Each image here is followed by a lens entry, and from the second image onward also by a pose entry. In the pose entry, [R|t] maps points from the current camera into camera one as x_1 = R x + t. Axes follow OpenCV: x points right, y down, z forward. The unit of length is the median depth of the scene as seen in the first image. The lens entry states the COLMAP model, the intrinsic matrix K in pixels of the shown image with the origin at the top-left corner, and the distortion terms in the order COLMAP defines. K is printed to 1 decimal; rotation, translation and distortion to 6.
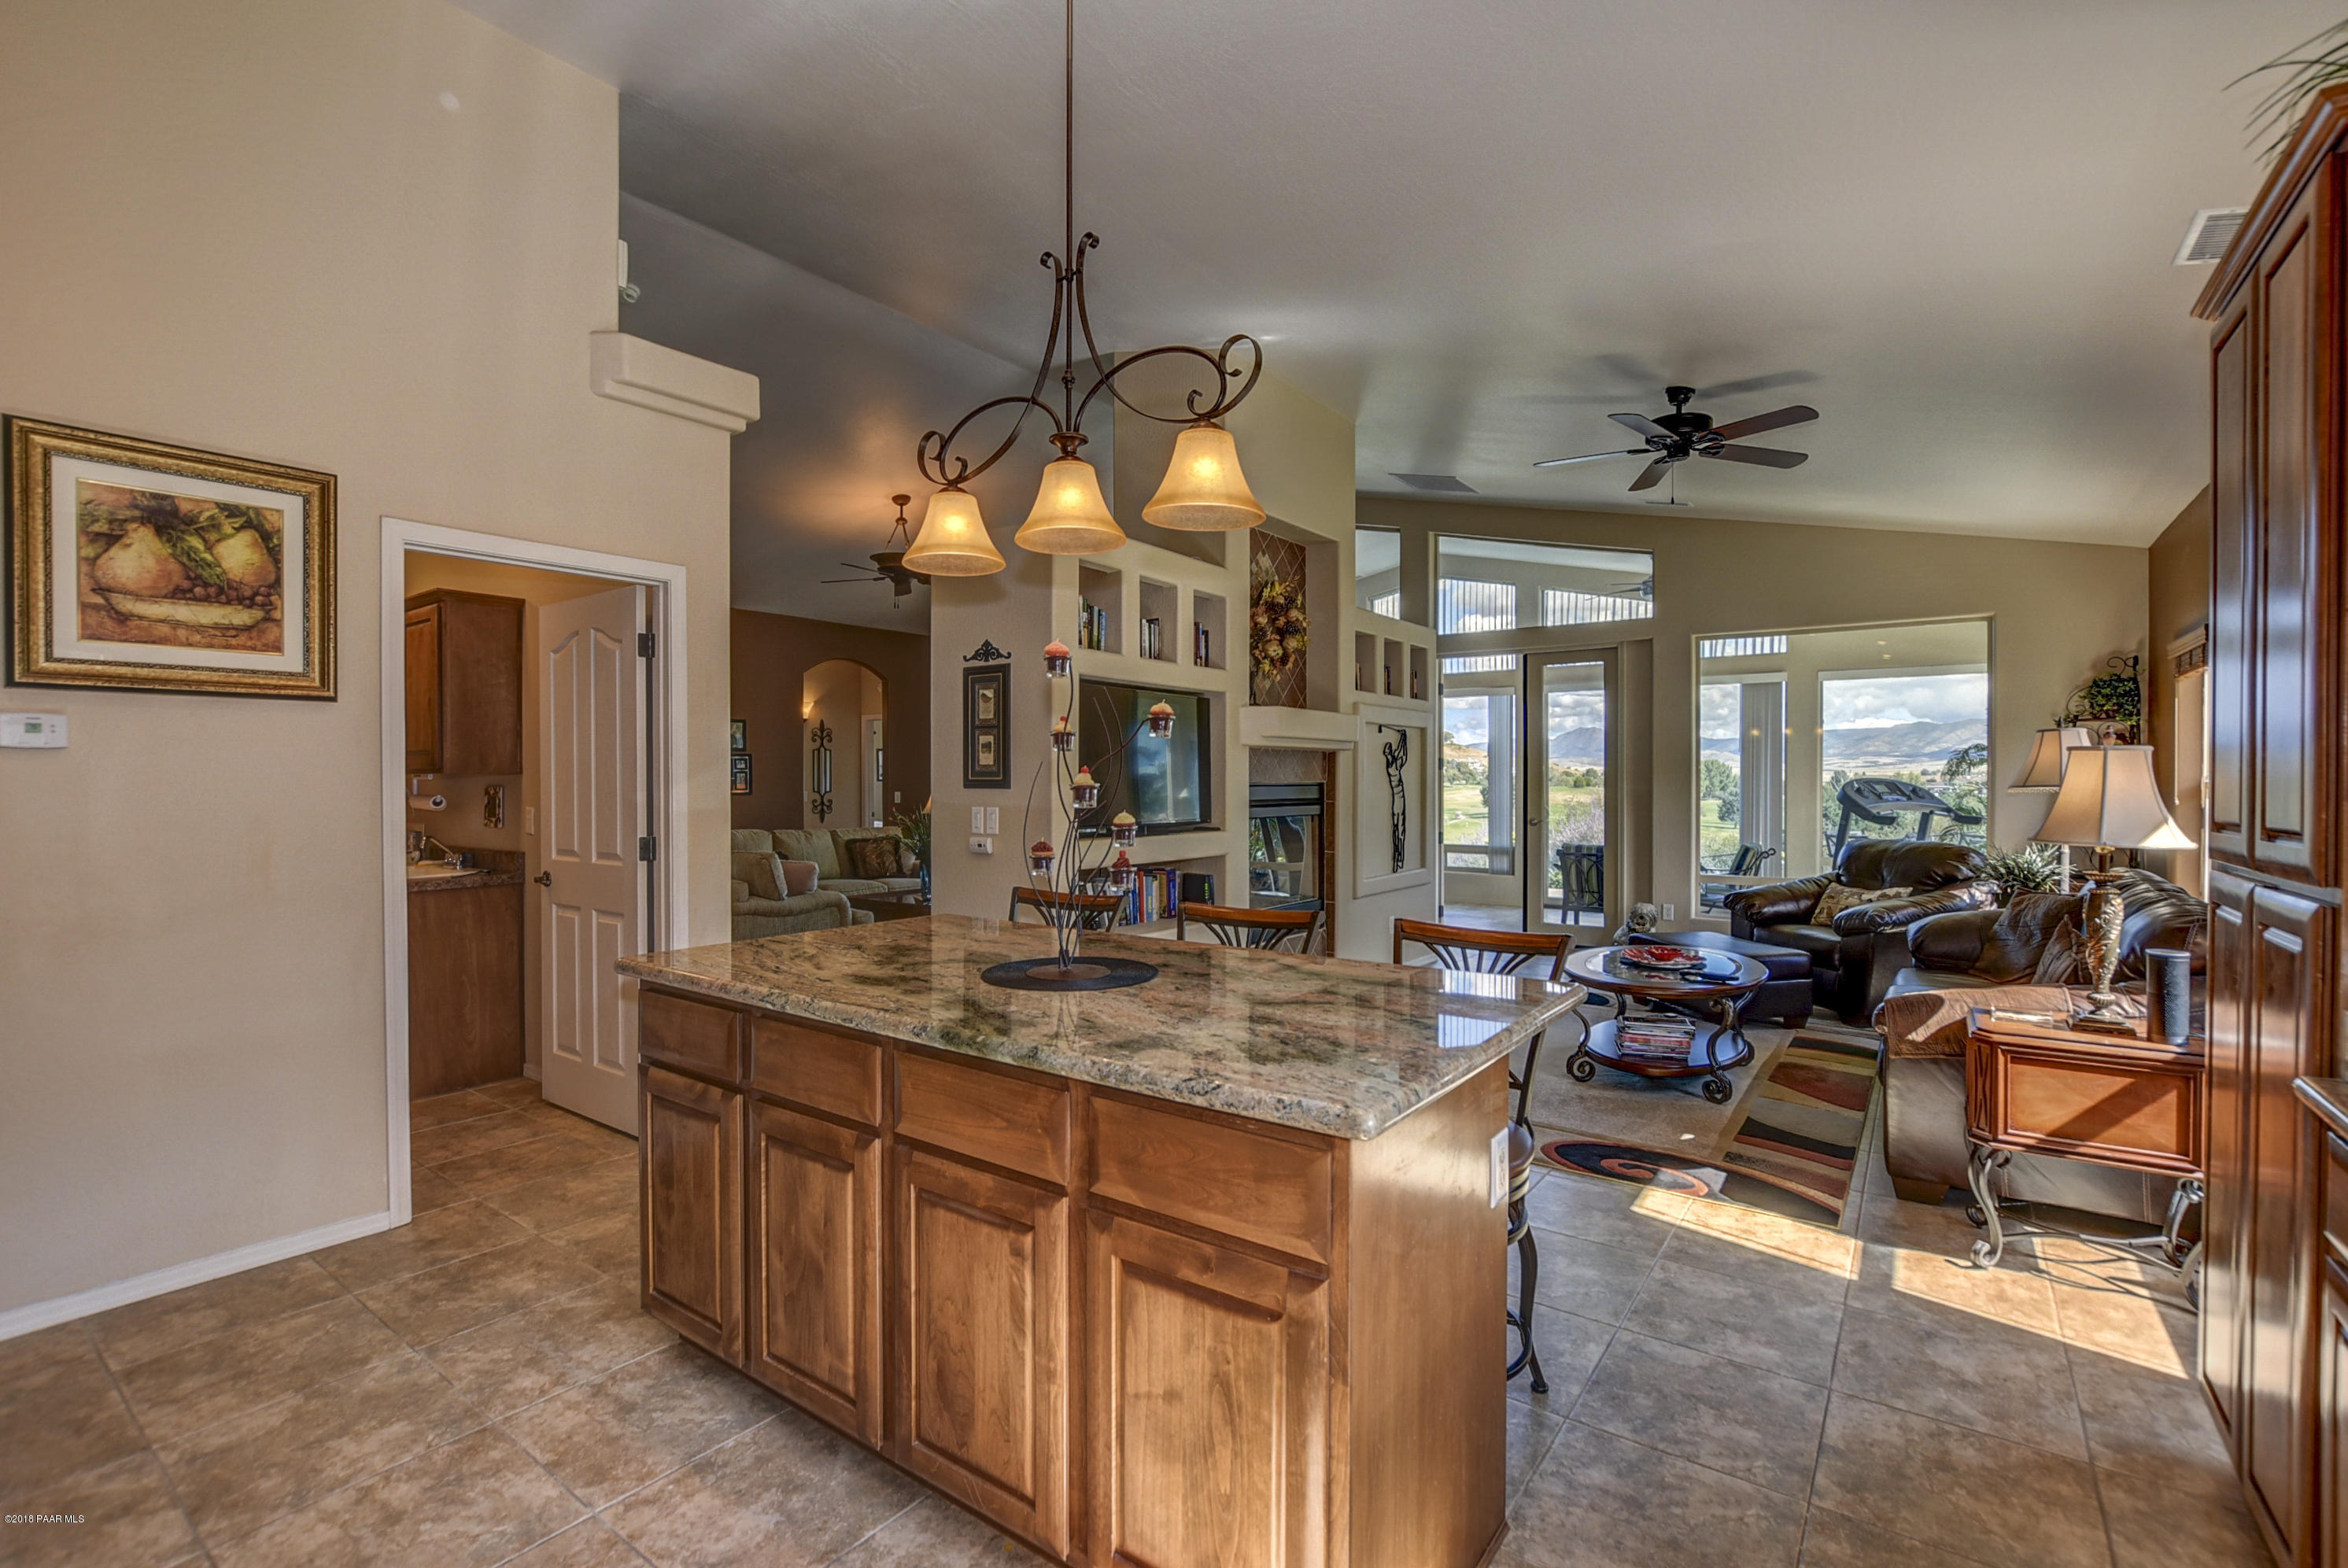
lens RADIAL K [[1053.1, 0, 1185.1], [0, 1053.1, 784.6], [0, 0, 1]] dist [-0.016977, 0.000079]
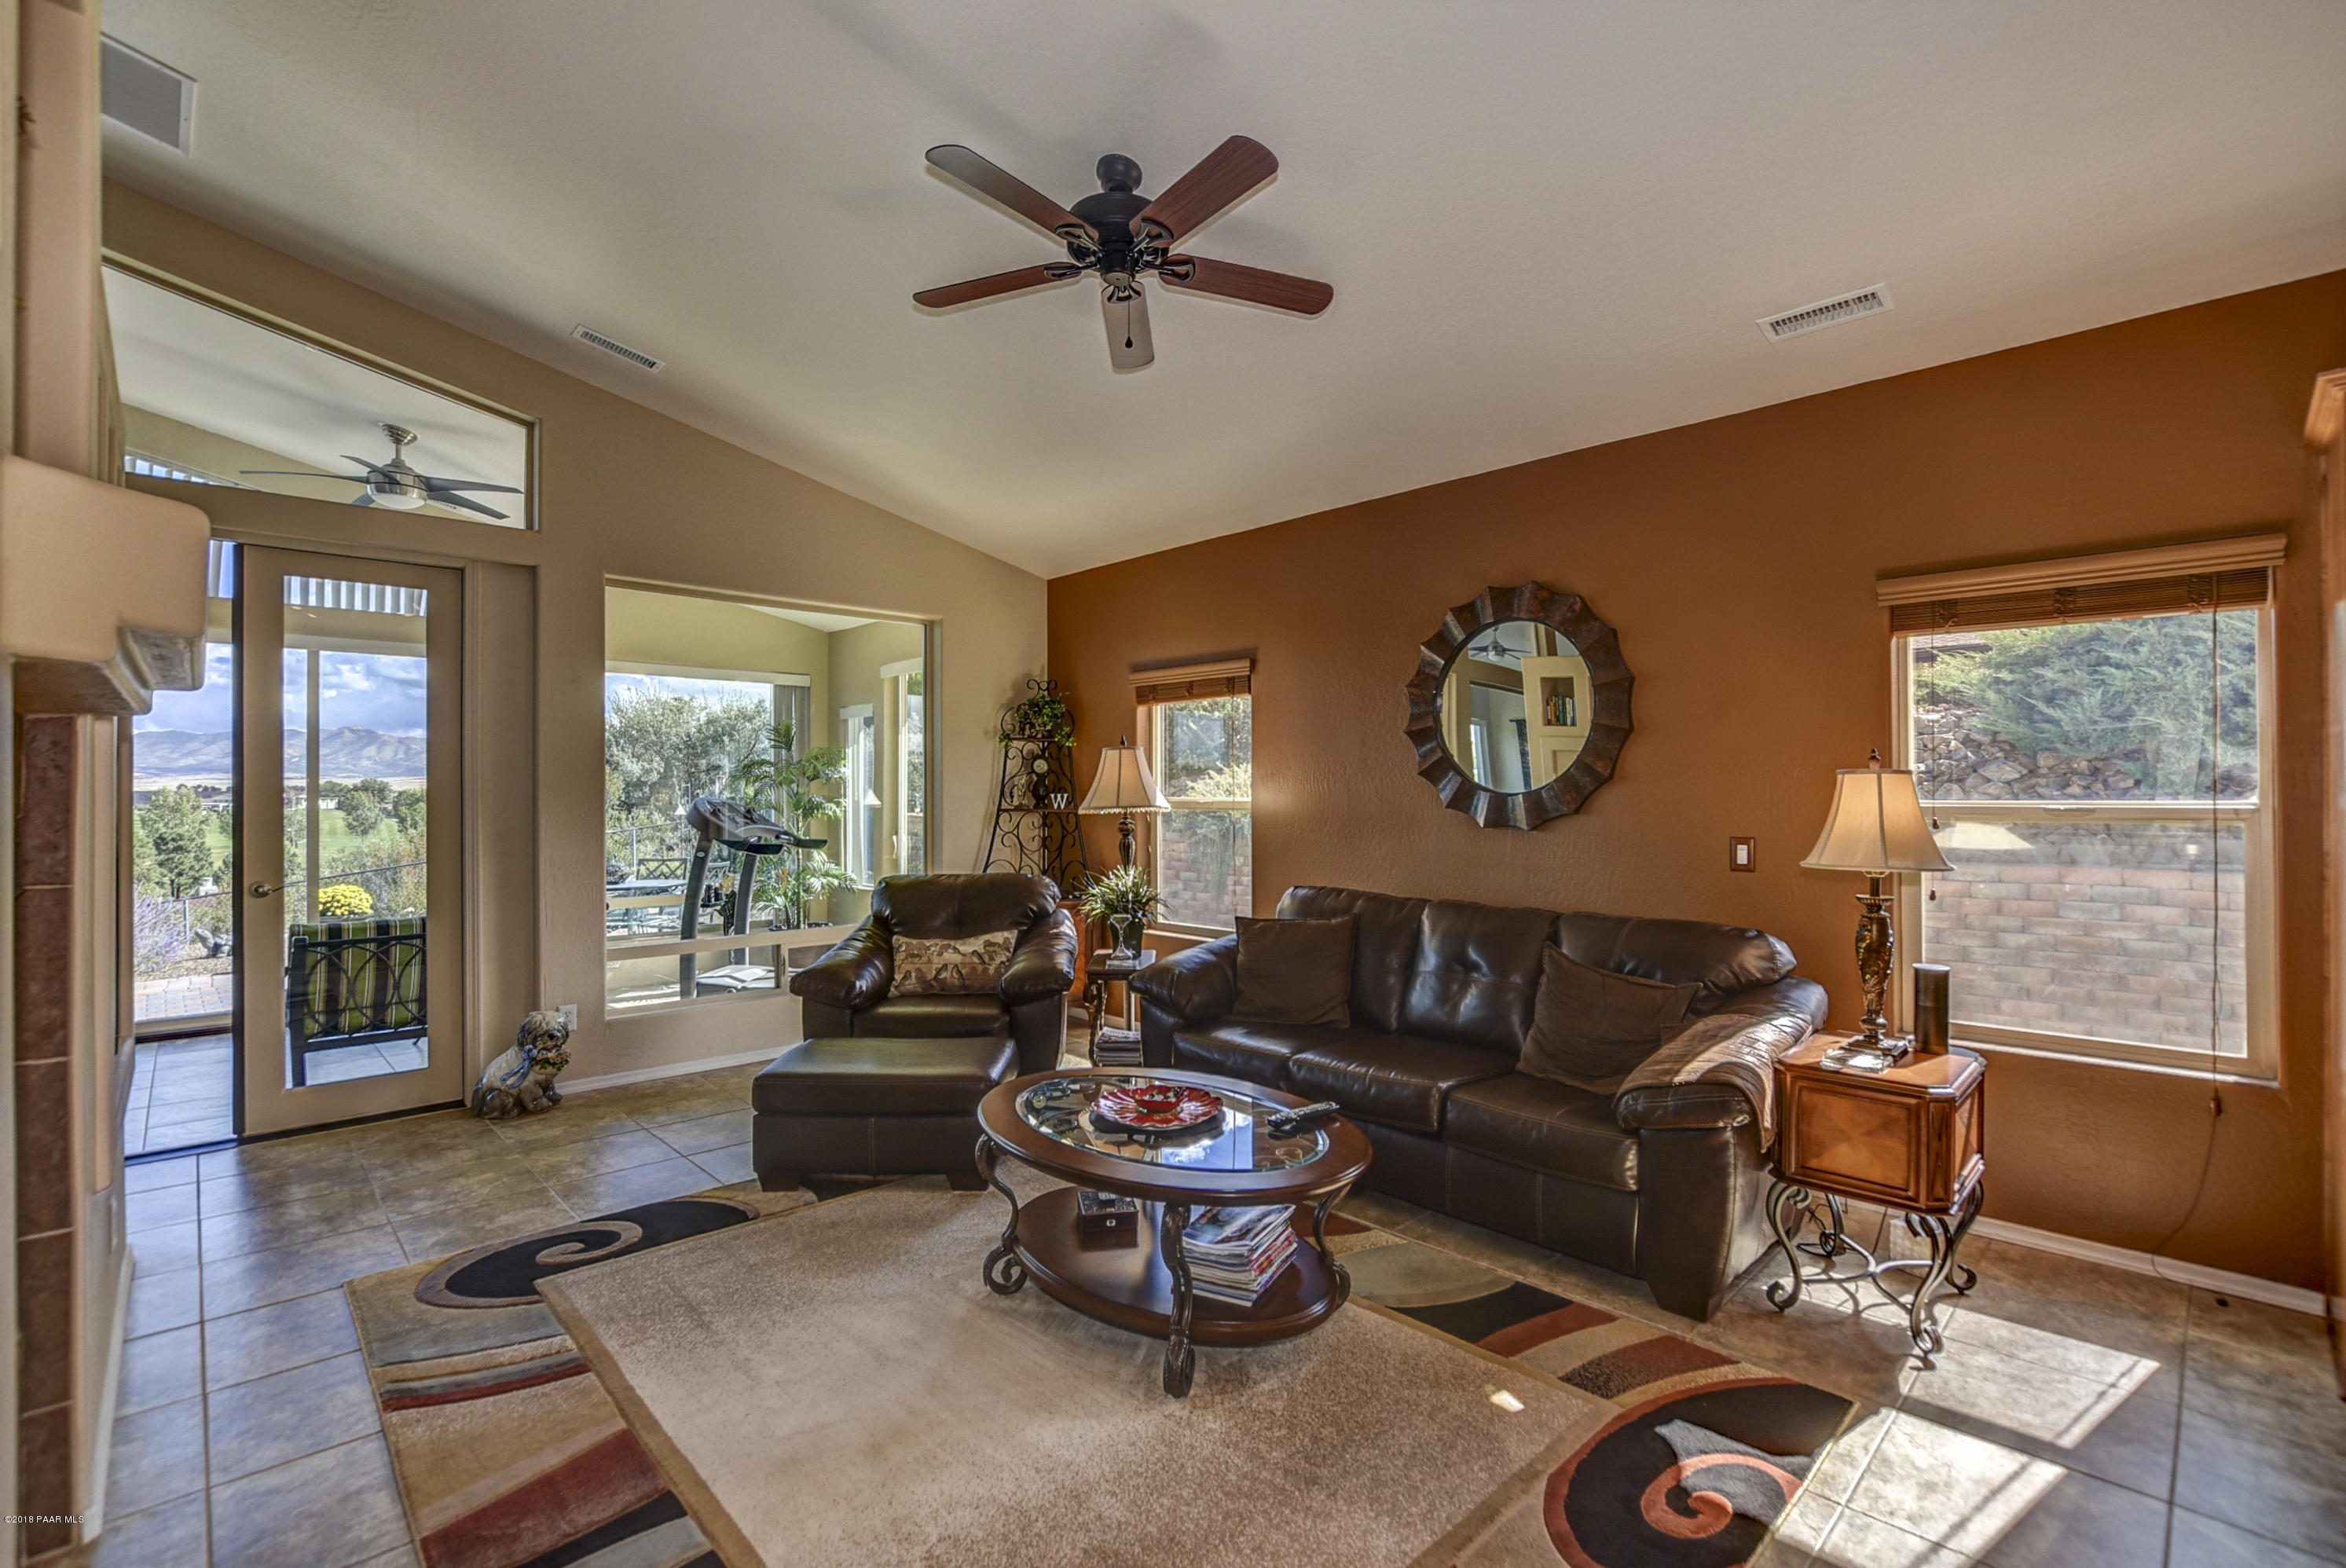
lens RADIAL K [[1032.2, 0, 1183.0], [0, 1032.2, 789.5], [0, 0, 1]] dist [-0.022965, -0.000170]
pose [[0.177925, 0.002703, 0.984040, -0.088302], [0.006720, 0.999970, -0.003962, -0.009270], [-0.984021, 0.007317, 0.177901, 0.663904]]
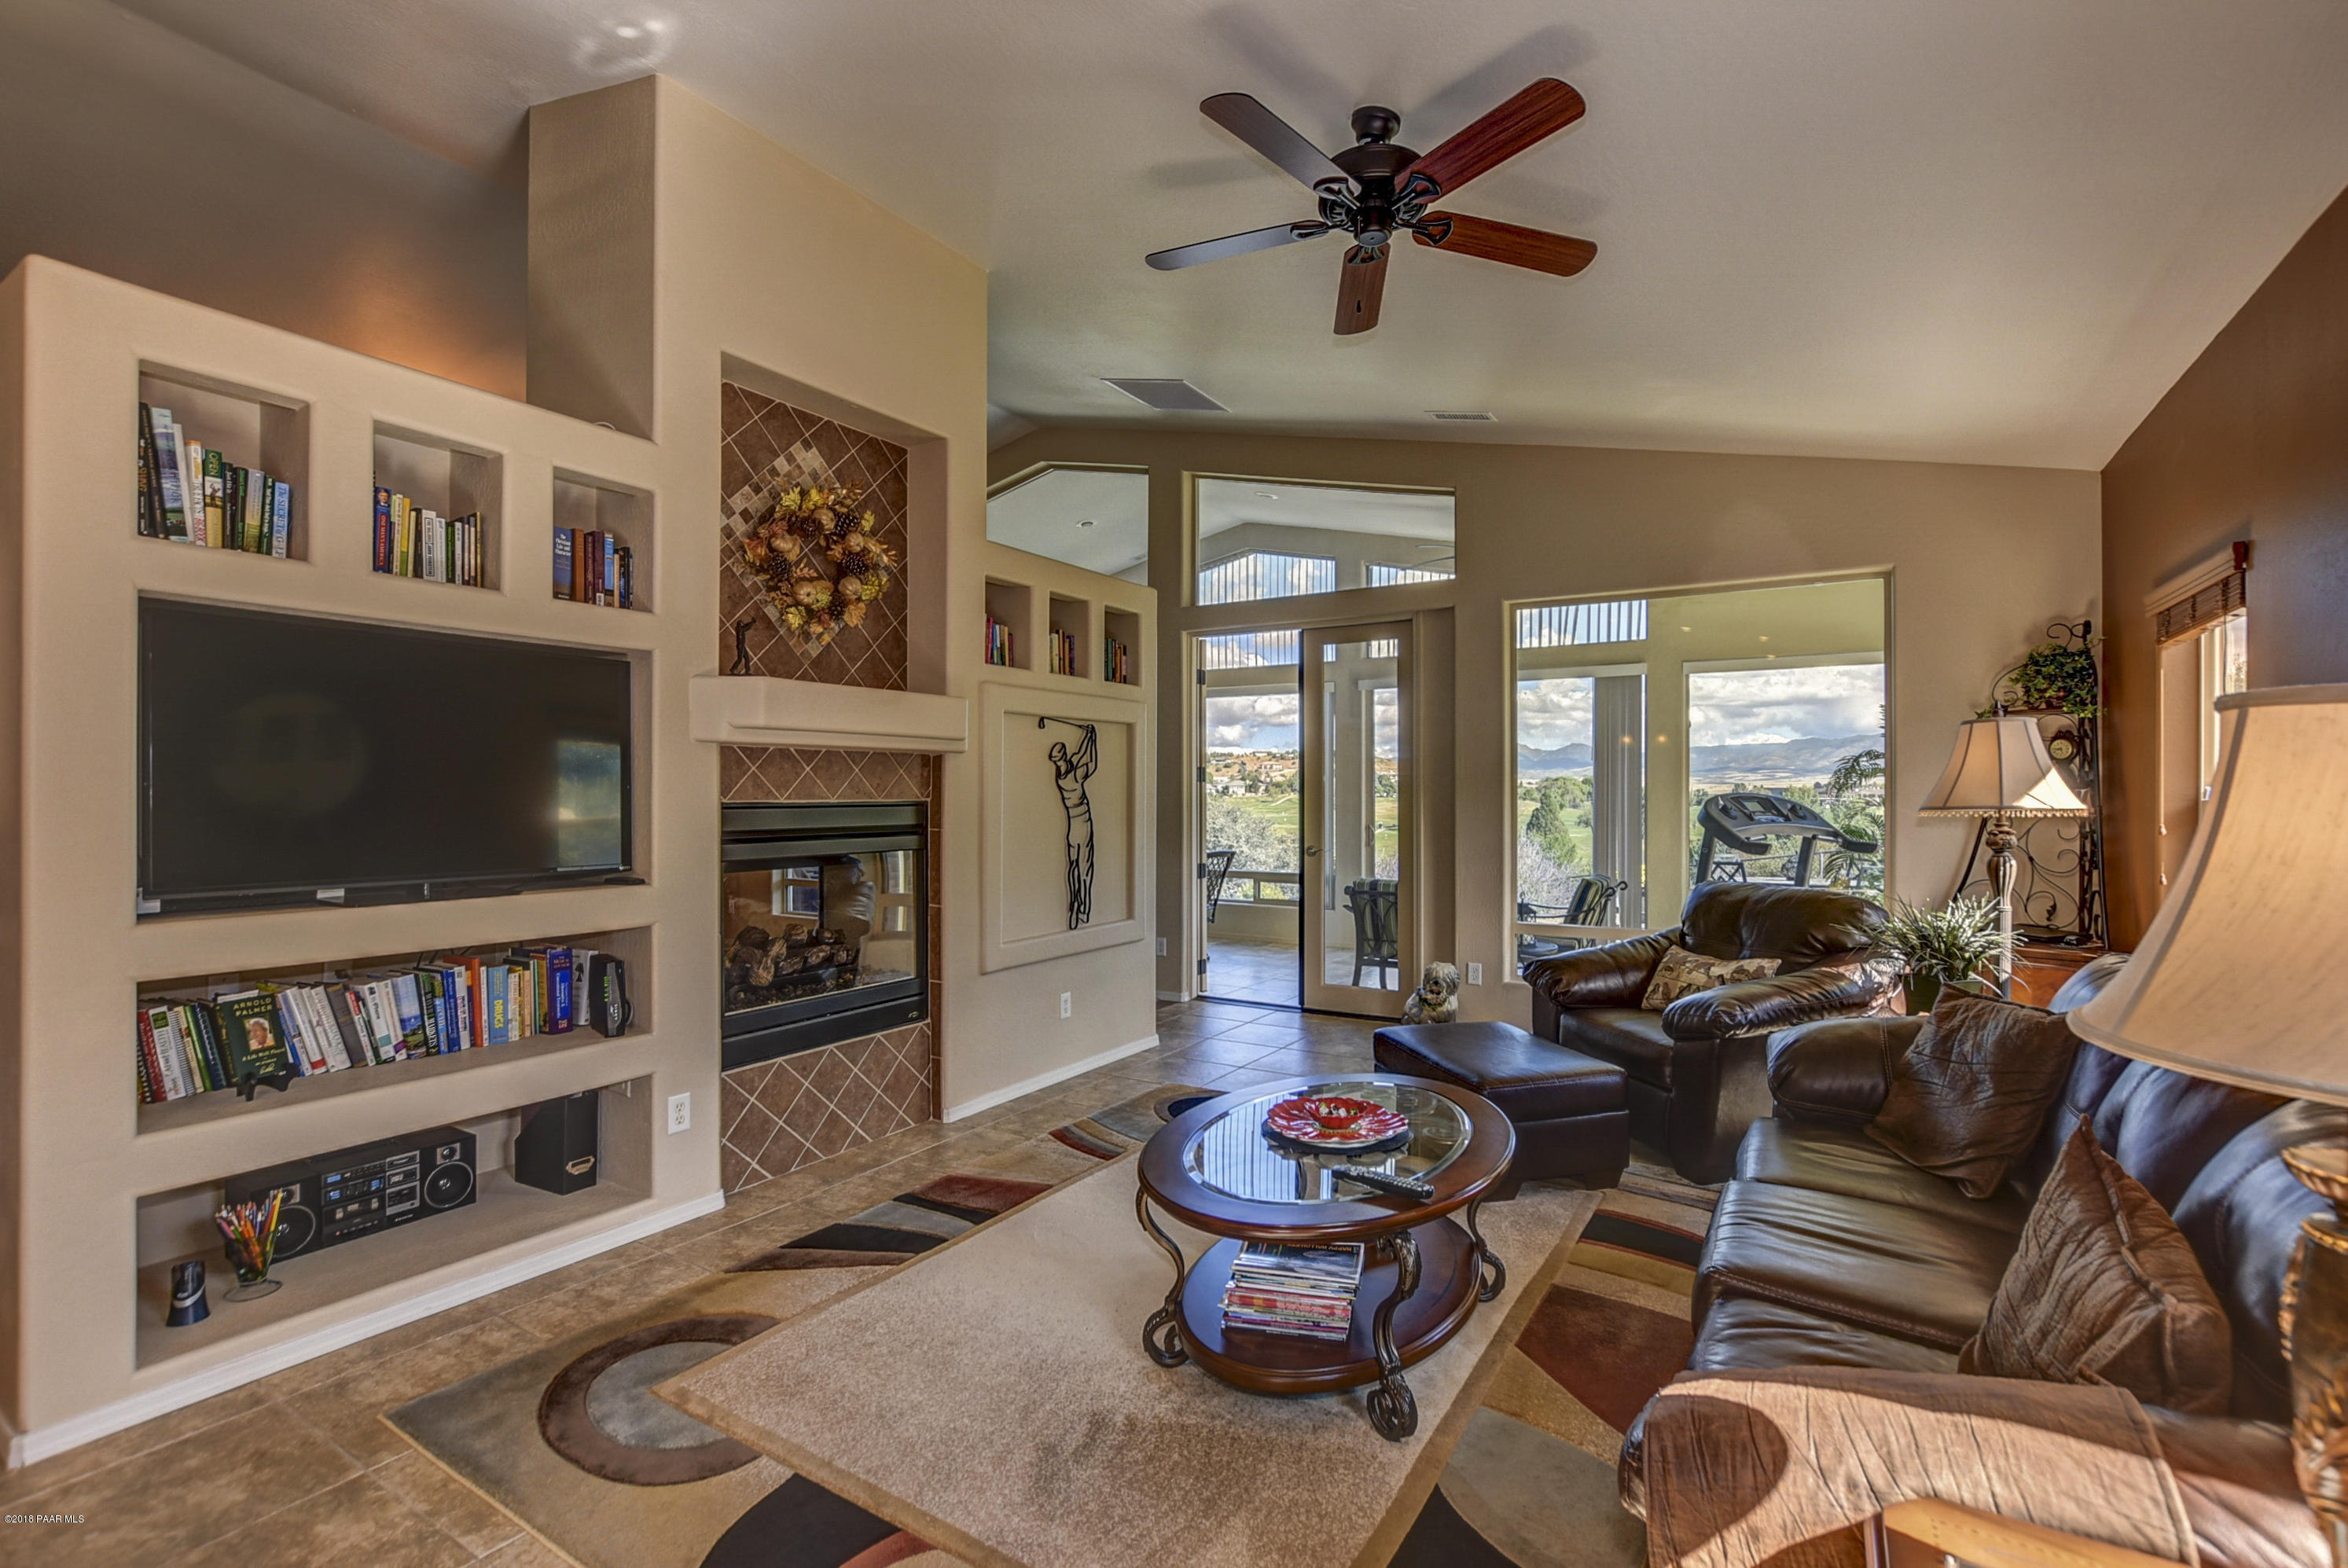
lens RADIAL K [[1033.0, 0, 1184.0], [0, 1033.0, 789.5], [0, 0, 1]] dist [-0.022965, -0.000170]
pose [[0.998055, 0.000109, 0.062344, 0.256021], [0.000372, 0.999970, -0.007712, -0.004324], [-0.062343, 0.007721, 0.998025, 0.345120]]
